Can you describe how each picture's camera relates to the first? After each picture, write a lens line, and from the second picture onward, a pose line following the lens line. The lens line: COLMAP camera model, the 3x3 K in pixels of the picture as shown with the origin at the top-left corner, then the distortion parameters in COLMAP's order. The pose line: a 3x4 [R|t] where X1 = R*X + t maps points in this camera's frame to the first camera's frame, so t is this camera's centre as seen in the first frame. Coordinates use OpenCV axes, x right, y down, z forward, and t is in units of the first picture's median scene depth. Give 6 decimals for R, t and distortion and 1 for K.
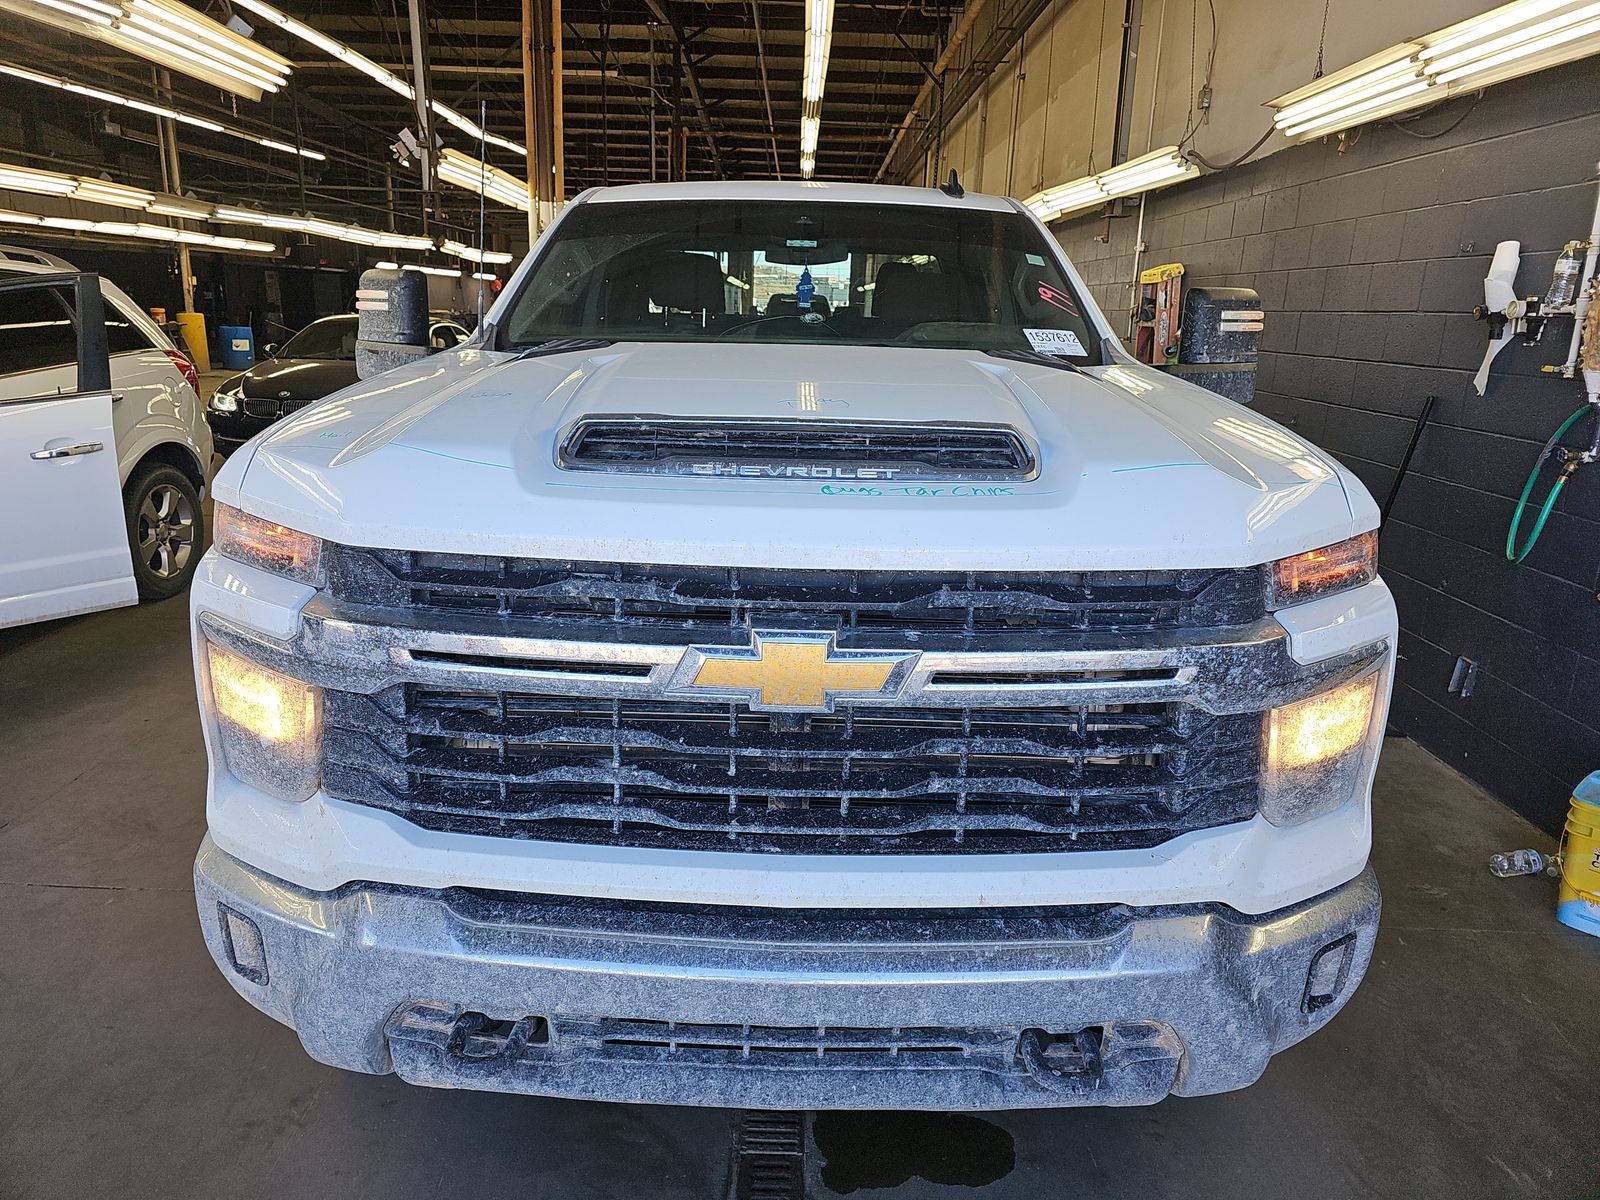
lens RADIAL K [[1070.7, 0, 794.9], [0, 1070.7, 590.0], [0, 0, 1]] dist [0.044480, -0.044331]
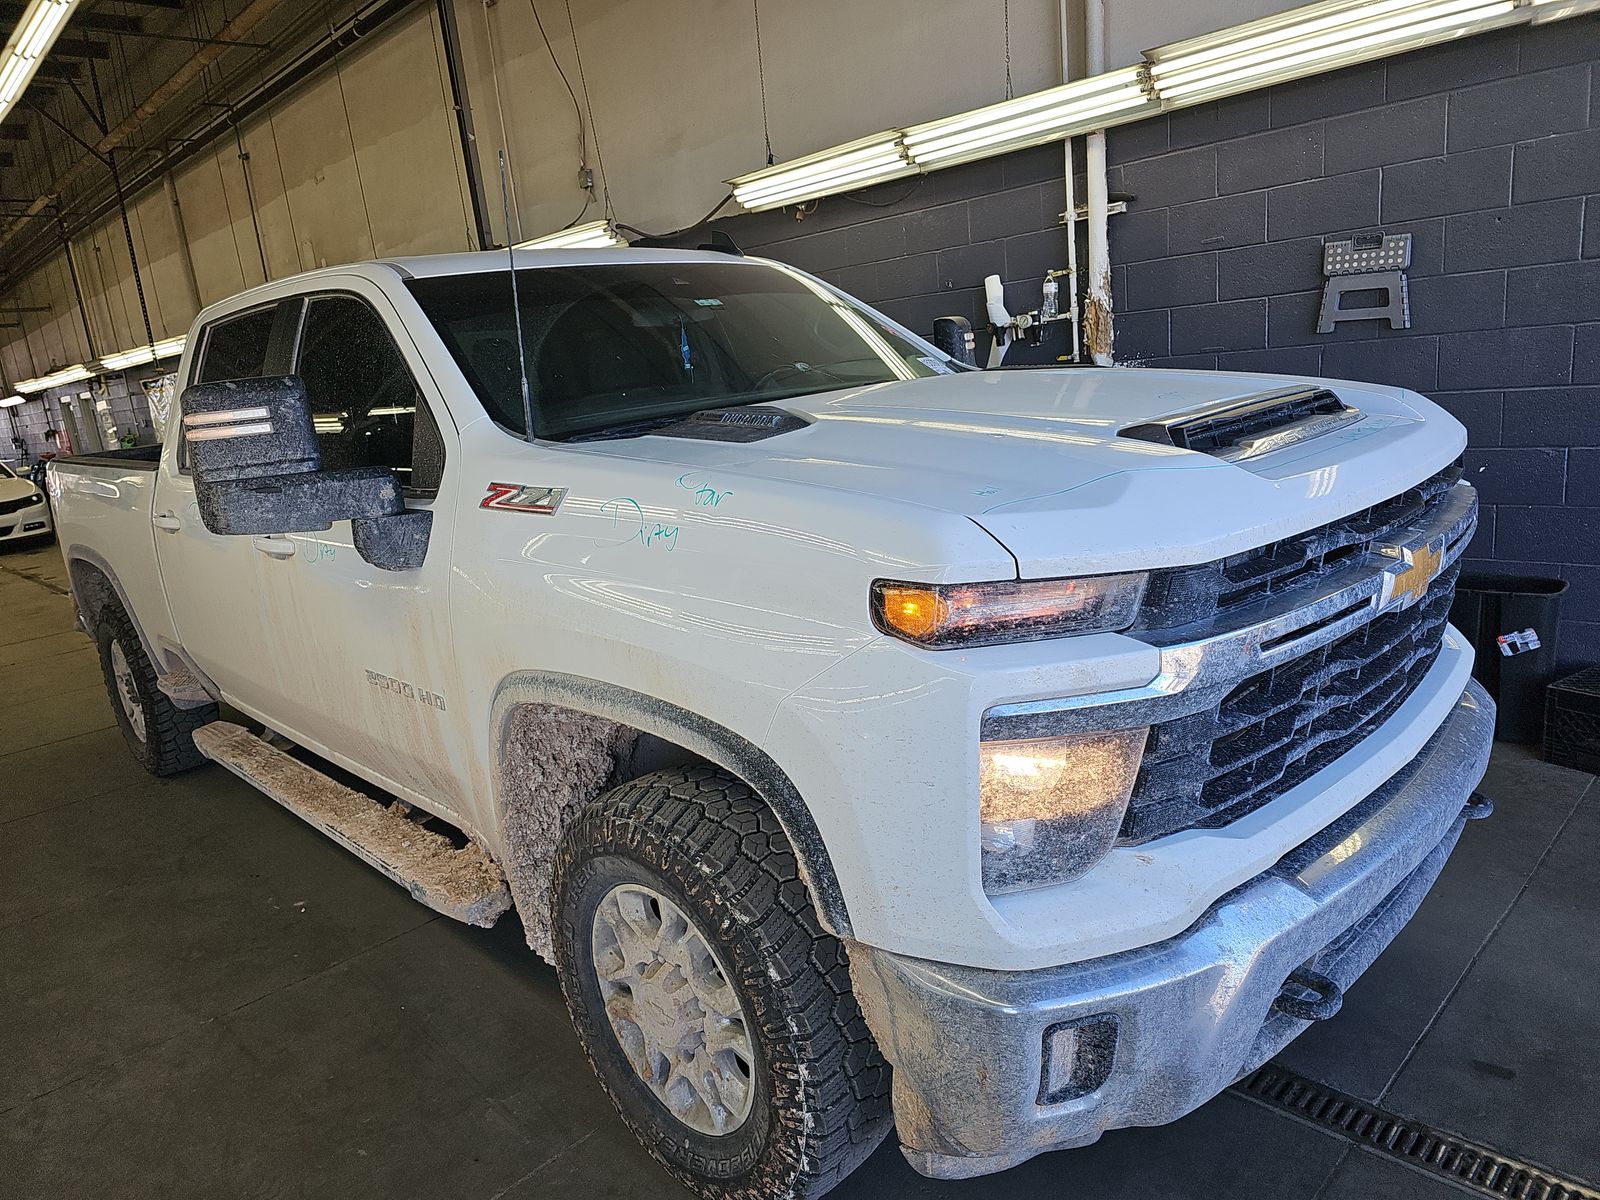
lens RADIAL K [[1070.7, 0, 790.6], [0, 1070.7, 614.8], [0, 0, 1]] dist [0.044480, -0.044331]
pose [[0.702997, -0.260413, 0.661801, -0.545507], [0.294262, 0.953667, 0.062680, -0.069195], [-0.647461, 0.150679, 0.747054, 0.199468]]
